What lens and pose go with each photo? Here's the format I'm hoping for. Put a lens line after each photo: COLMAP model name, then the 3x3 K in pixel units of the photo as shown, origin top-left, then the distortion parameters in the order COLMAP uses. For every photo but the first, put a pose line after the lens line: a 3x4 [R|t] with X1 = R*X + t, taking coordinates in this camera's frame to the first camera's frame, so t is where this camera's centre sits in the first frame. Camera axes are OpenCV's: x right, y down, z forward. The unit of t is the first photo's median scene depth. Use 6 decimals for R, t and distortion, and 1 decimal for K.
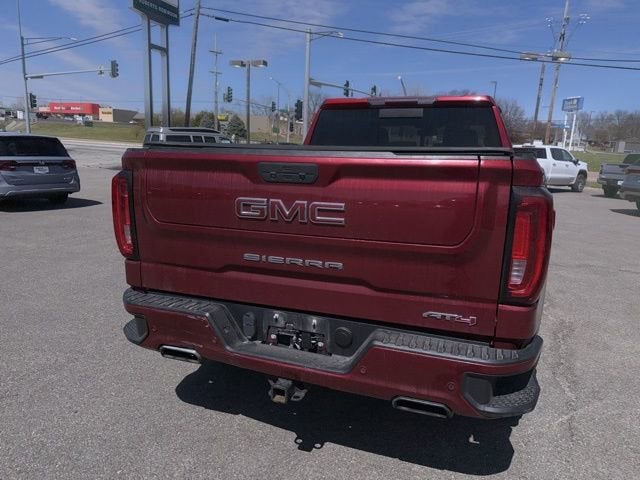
lens RADIAL K [[453.3, 0, 328.8], [0, 453.3, 251.1], [0, 0, 1]] dist [0.051855, -0.069641]
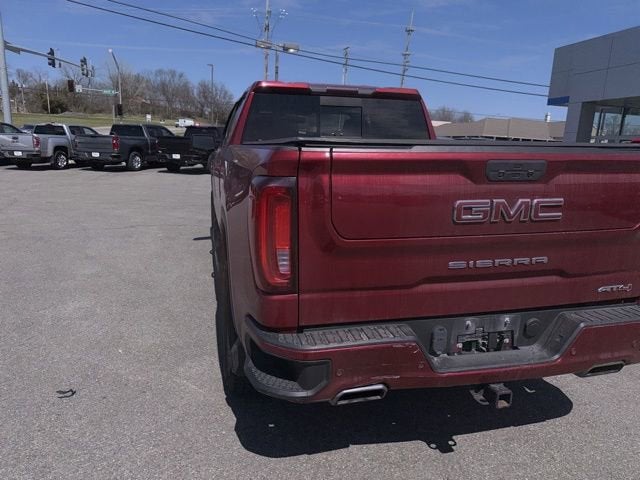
lens RADIAL K [[453.9, 0, 323.4], [0, 453.9, 247.0], [0, 0, 1]] dist [0.050821, -0.051876]
pose [[0.829324, -0.134770, 0.542271, -0.724065], [0.118883, 0.990815, 0.064433, -0.092775], [-0.545974, 0.011031, 0.837729, 0.311482]]
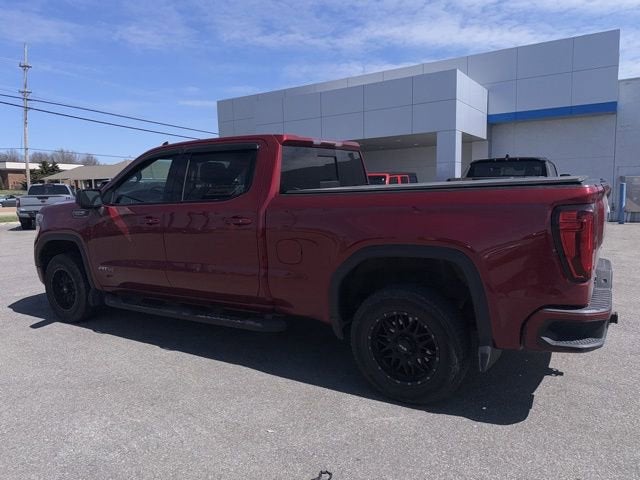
lens RADIAL K [[455.1, 0, 322.9], [0, 455.1, 239.5], [0, 0, 1]] dist [0.049362, -0.057689]
pose [[0.208879, -0.161338, 0.964541, -1.578624], [0.246170, 0.963212, 0.107806, -0.350416], [-0.946451, 0.214923, 0.240912, 1.252497]]
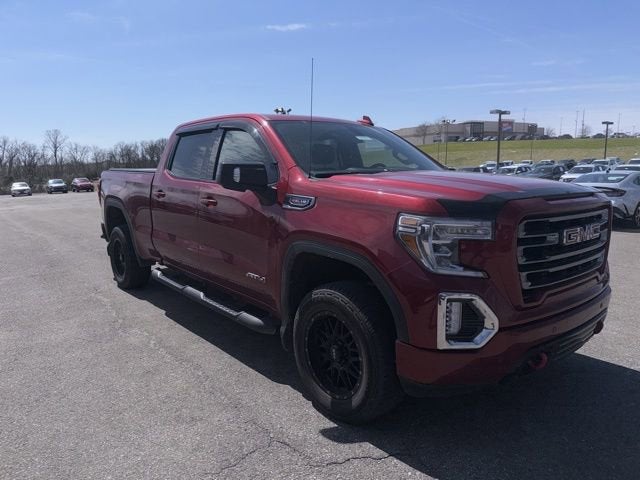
lens RADIAL K [[455.1, 0, 322.9], [0, 455.1, 239.5], [0, 0, 1]] dist [0.049362, -0.057689]
pose [[-0.519123, 0.104992, -0.848227, 1.966200], [-0.192083, 0.952708, 0.235481, -0.627086], [0.832836, 0.285173, -0.474405, 3.134829]]
